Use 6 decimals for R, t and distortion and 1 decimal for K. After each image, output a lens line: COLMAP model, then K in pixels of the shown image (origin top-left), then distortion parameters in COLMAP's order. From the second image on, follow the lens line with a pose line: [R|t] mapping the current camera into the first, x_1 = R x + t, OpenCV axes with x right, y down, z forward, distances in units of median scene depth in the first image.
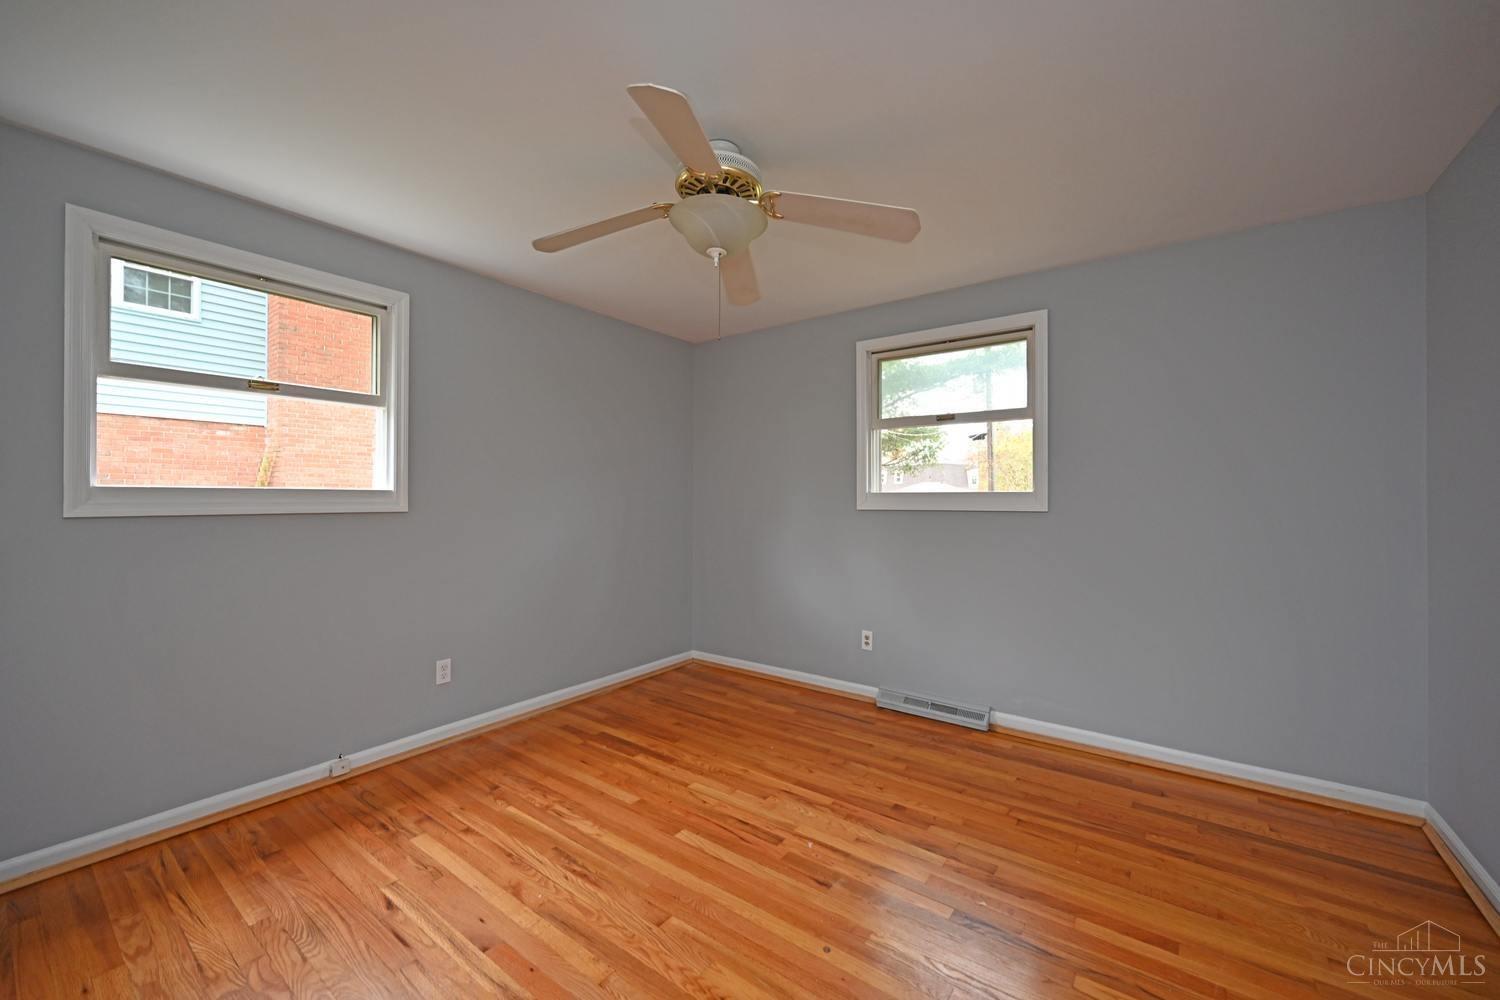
lens RADIAL K [[593.9, 0, 753.6], [0, 593.9, 502.4], [0, 0, 1]] dist [0.000473, 0.000450]
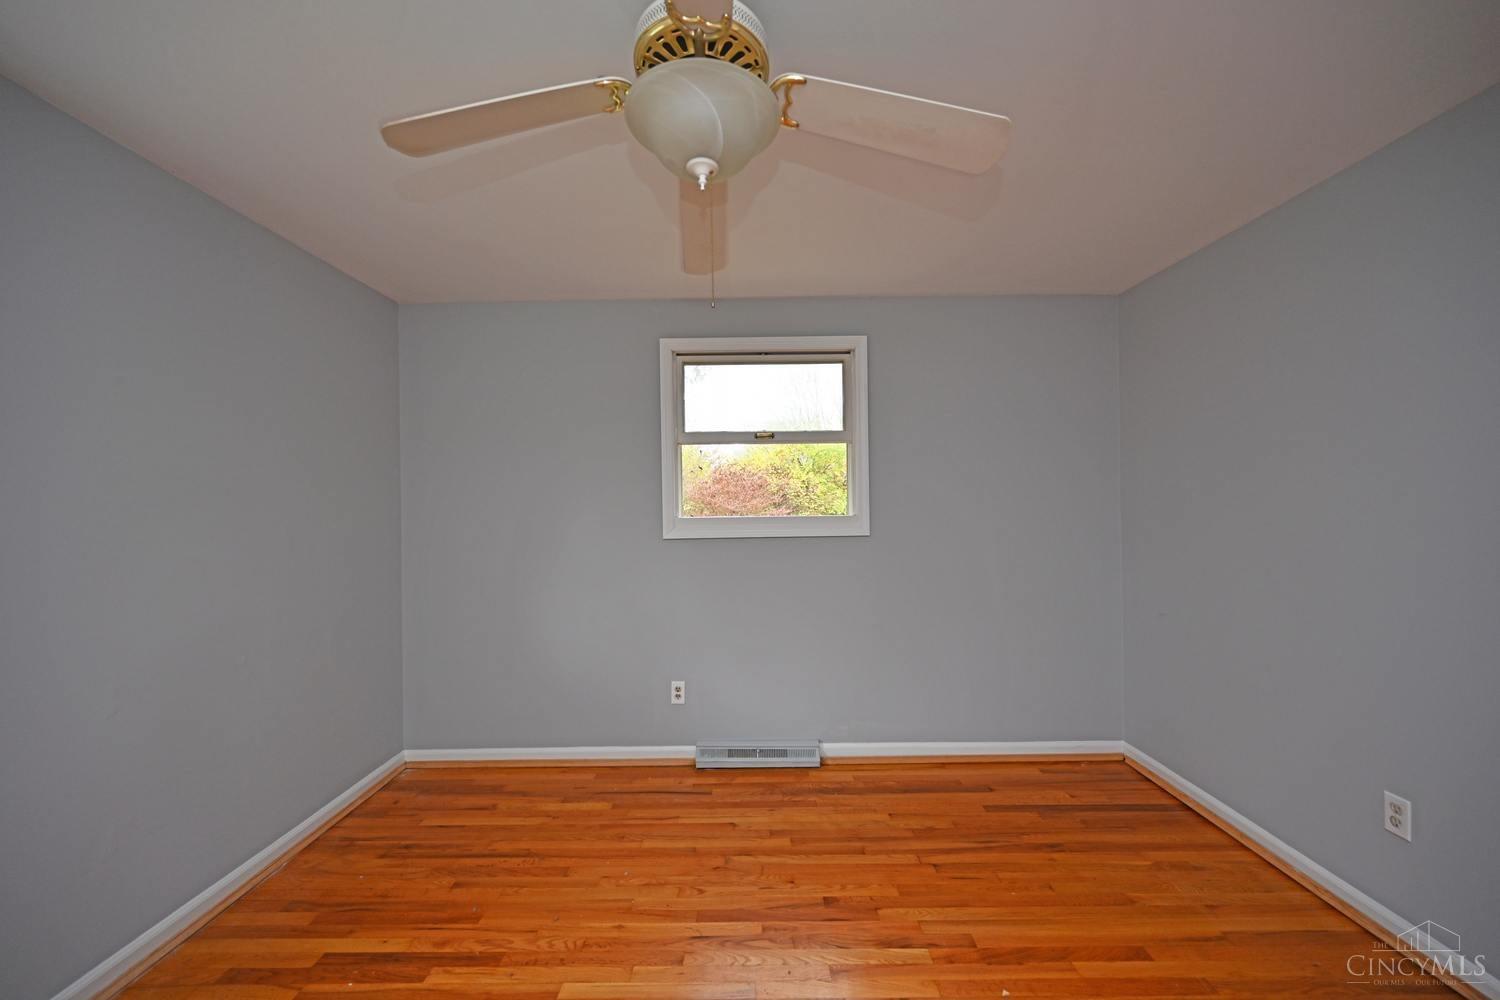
lens RADIAL K [[593.9, 0, 753.6], [0, 593.9, 502.4], [0, 0, 1]] dist [0.000473, 0.000450]
pose [[0.805345, -0.011036, 0.592704, -0.258482], [0.018331, 0.999812, -0.006290, -0.036193], [-0.592523, 0.015930, 0.805396, 0.292197]]
